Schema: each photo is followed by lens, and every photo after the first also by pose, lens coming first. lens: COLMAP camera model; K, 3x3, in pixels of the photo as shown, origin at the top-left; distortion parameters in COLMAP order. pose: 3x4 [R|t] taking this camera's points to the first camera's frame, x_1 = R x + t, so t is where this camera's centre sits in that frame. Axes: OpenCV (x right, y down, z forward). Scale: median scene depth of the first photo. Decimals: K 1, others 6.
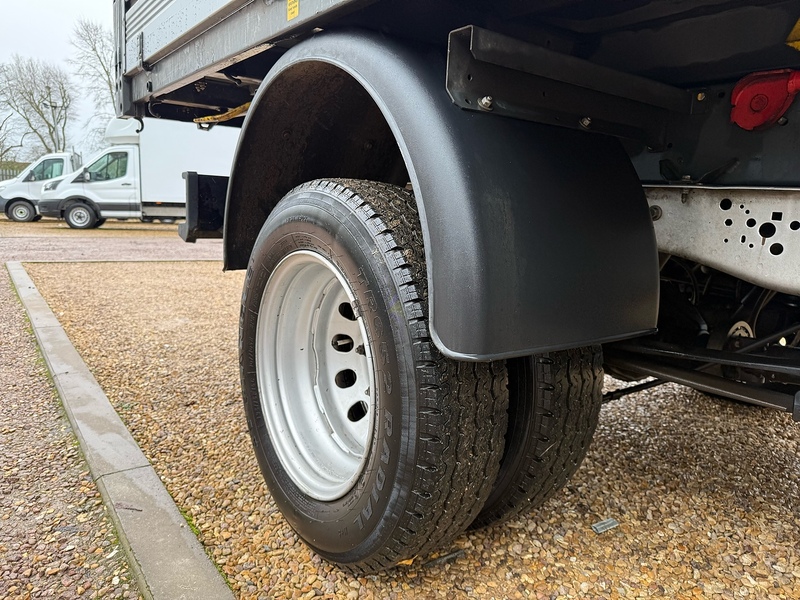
lens RADIAL K [[561.8, 0, 412.6], [0, 561.8, 305.7], [0, 0, 1]] dist [0.038979, -0.050385]
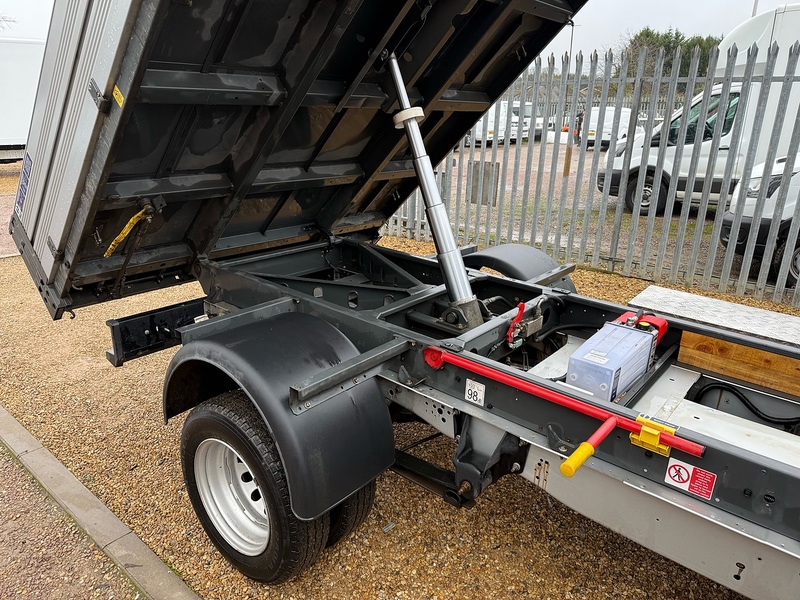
lens RADIAL K [[561.8, 0, 405.6], [0, 561.8, 297.2], [0, 0, 1]] dist [0.038979, -0.050385]
pose [[0.972076, -0.093566, 0.215205, 0.042592], [0.055728, 0.982881, 0.175609, -0.809003], [-0.227952, -0.158712, 0.960650, -0.862350]]
